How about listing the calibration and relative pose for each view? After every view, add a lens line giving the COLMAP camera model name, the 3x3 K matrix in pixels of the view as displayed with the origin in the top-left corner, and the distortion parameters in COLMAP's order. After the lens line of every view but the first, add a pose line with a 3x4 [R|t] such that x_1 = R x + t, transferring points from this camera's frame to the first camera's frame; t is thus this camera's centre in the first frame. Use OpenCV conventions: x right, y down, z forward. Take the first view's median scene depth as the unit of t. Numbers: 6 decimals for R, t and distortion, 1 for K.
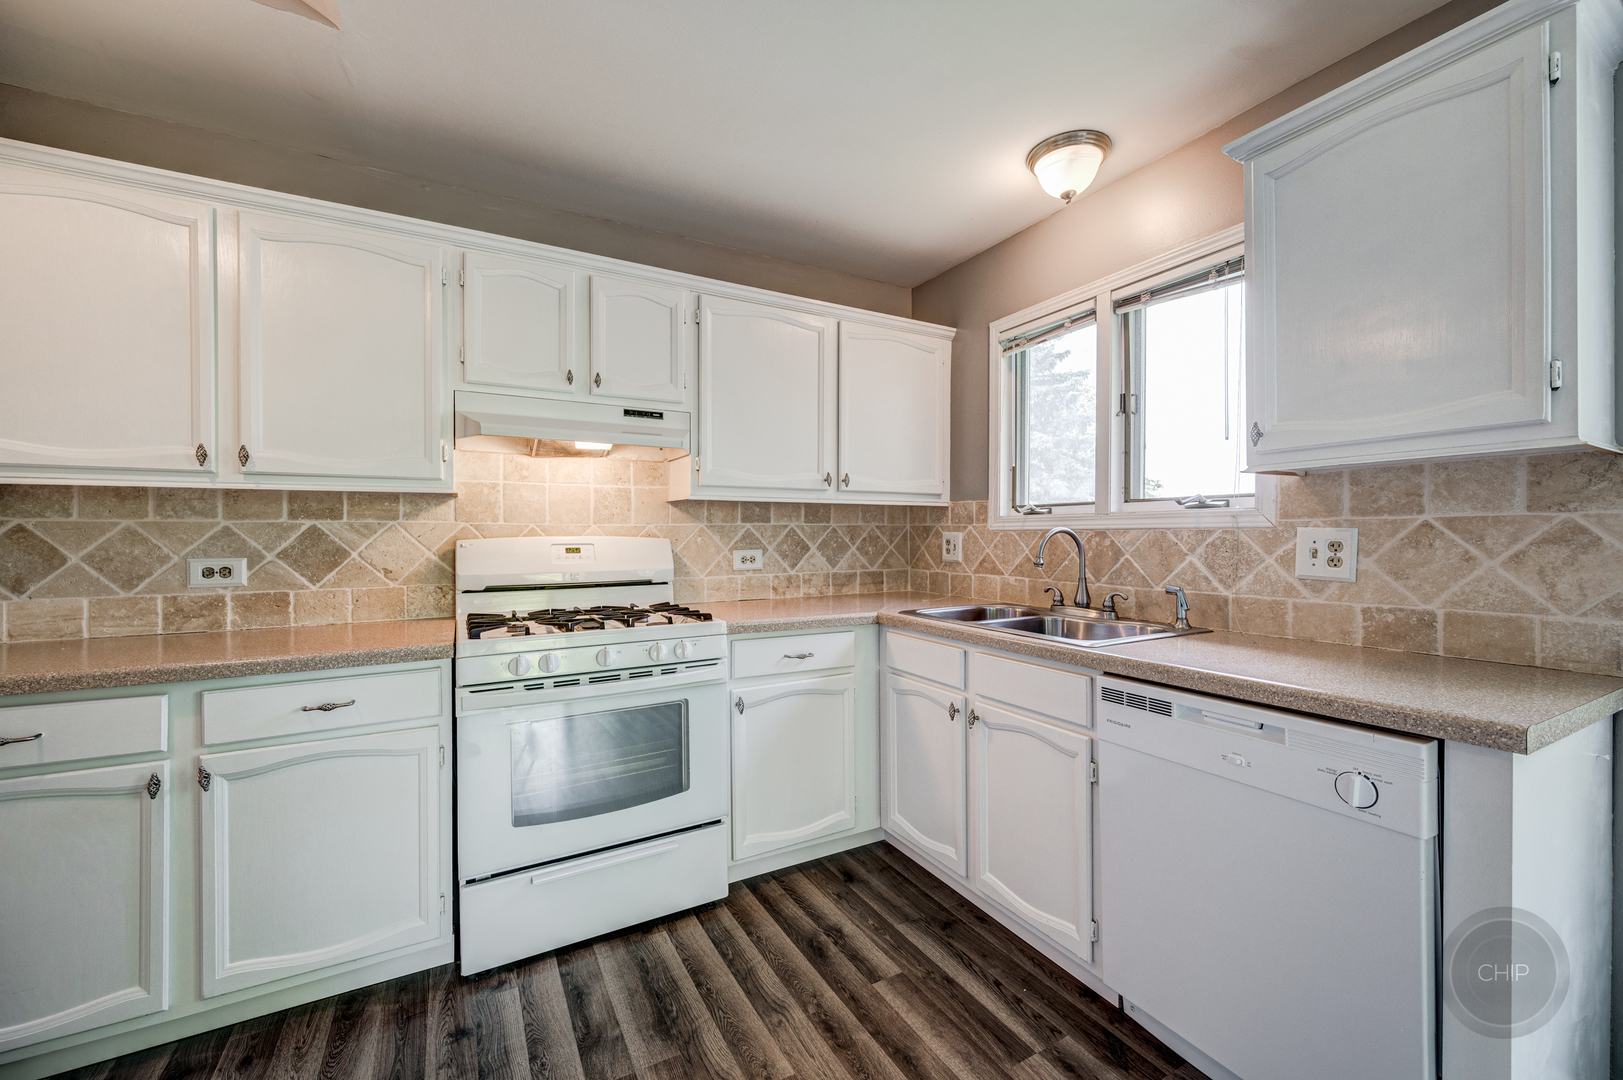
lens RADIAL K [[642.4, 0, 814.6], [0, 642.4, 538.6], [0, 0, 1]] dist [0.001053, -0.000178]
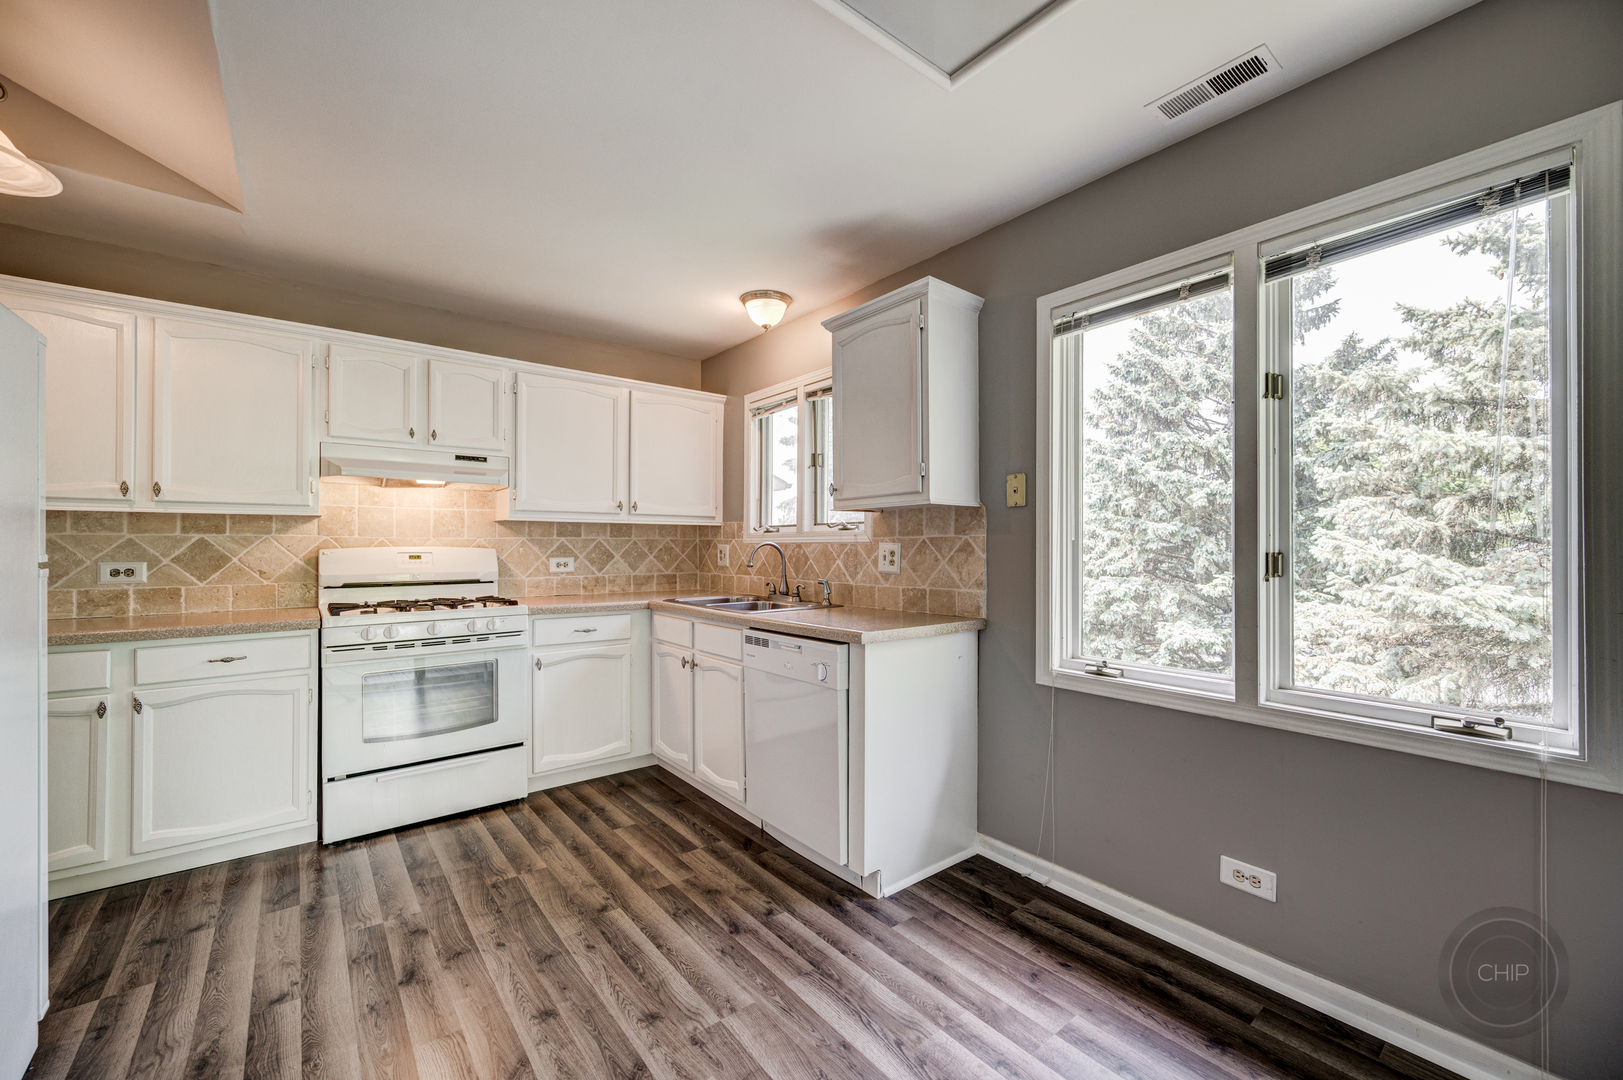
lens RADIAL K [[642.4, 0, 817.0], [0, 642.4, 543.9], [0, 0, 1]] dist [0.001053, -0.000178]
pose [[0.985818, 0.003526, 0.167781, 0.267359], [-0.001564, 0.999929, -0.011830, 0.005894], [-0.167811, 0.011400, 0.985753, -0.550906]]
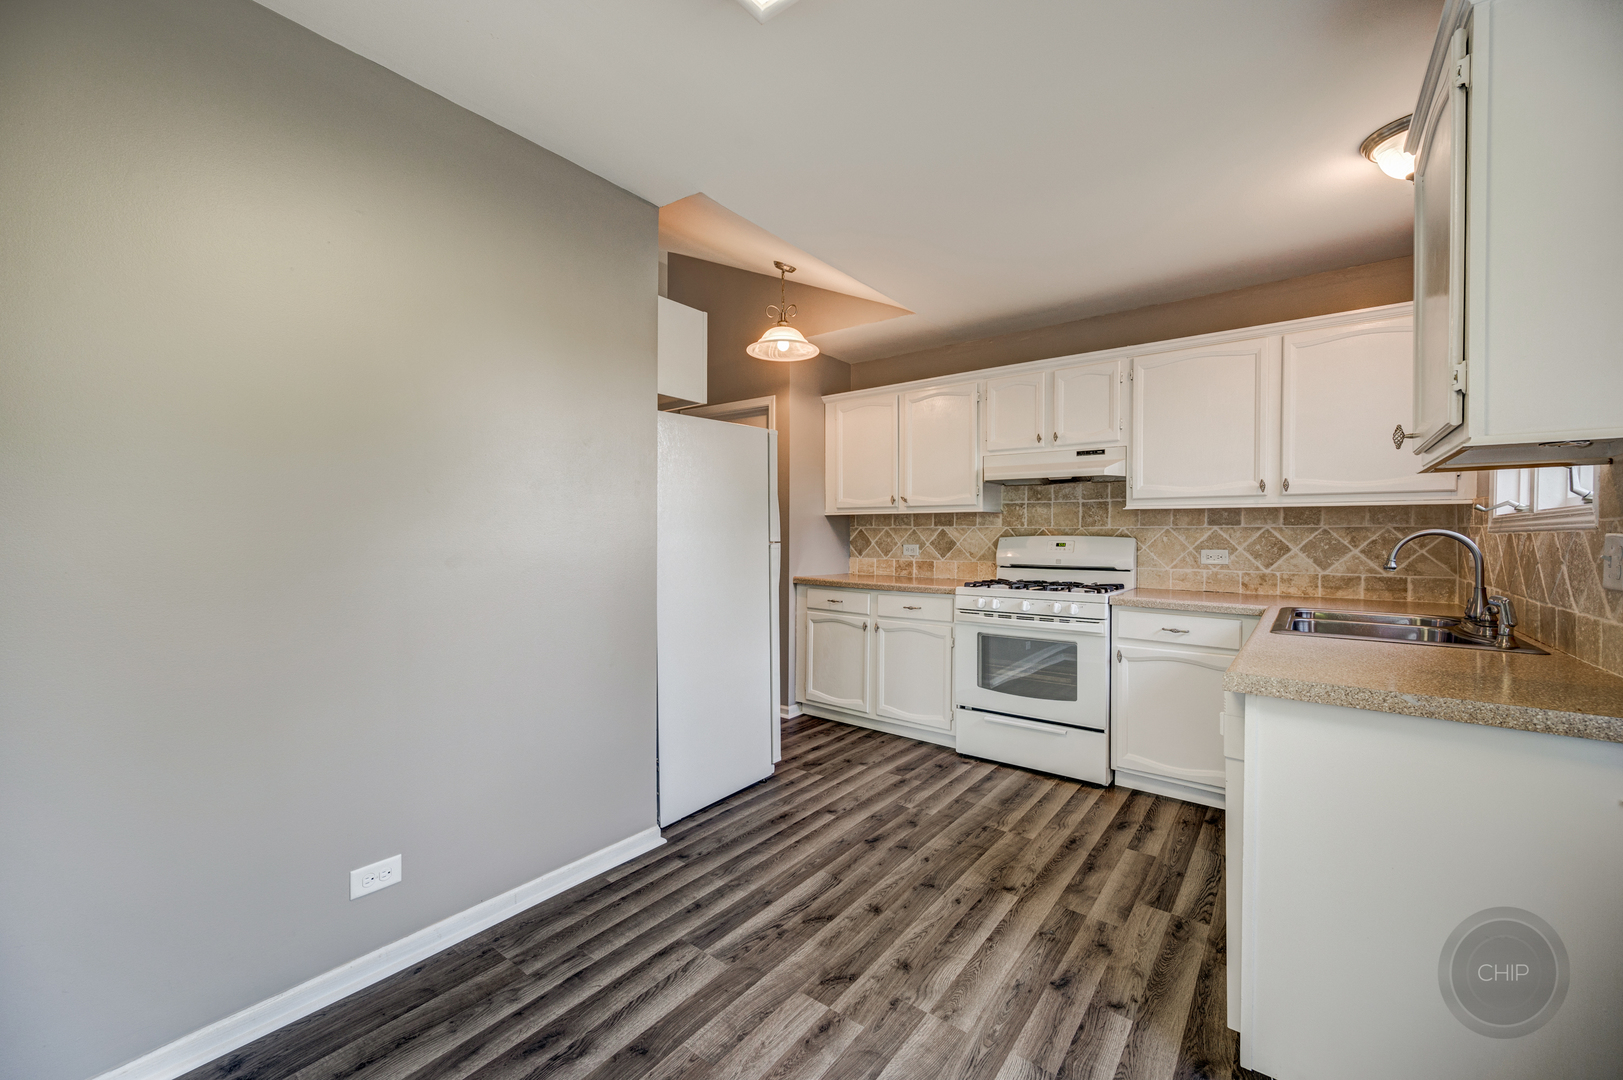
lens RADIAL K [[642.4, 0, 812.1], [0, 642.4, 537.5], [0, 0, 1]] dist [0.001053, -0.000178]
pose [[0.392930, 0.008900, -0.919525, 0.950954], [-0.013922, 0.999896, 0.003729, 0.003856], [0.919463, 0.011336, 0.393013, -0.183485]]
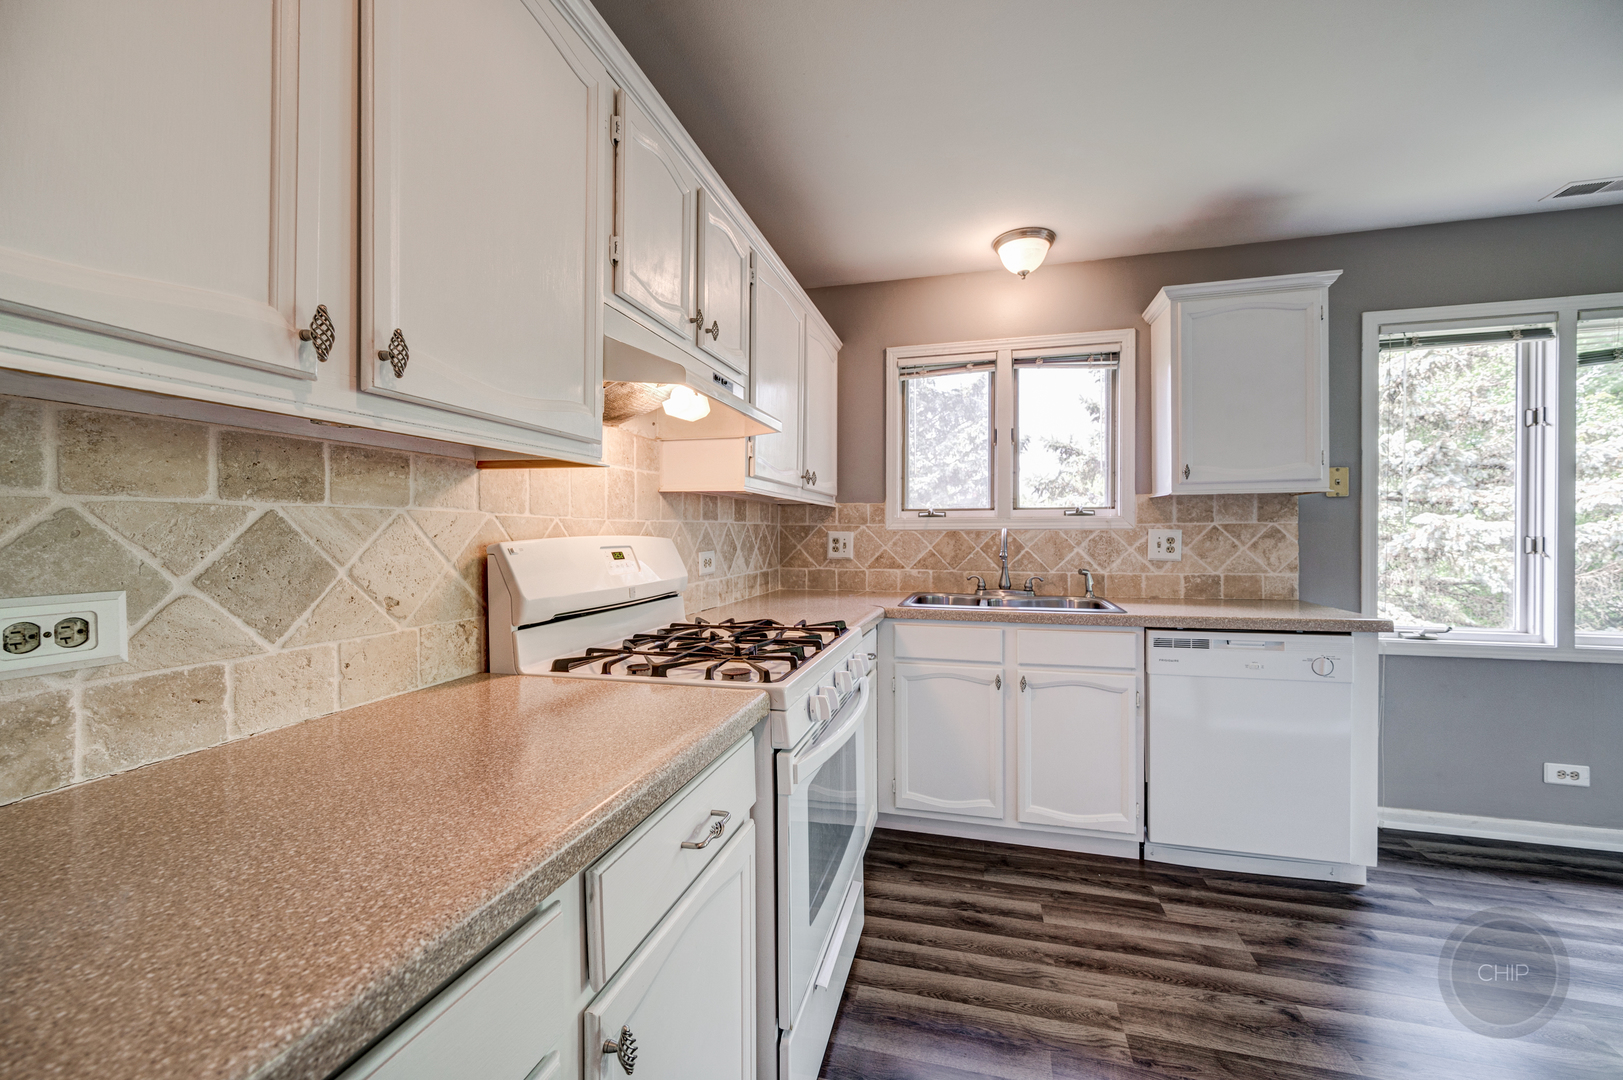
lens RADIAL K [[642.4, 0, 819.1], [0, 642.4, 539.3], [0, 0, 1]] dist [0.001053, -0.000178]
pose [[0.693679, -0.005950, 0.720260, -0.860530], [0.005532, 0.999980, 0.002933, -0.000585], [-0.720263, 0.001949, 0.693699, 0.412136]]
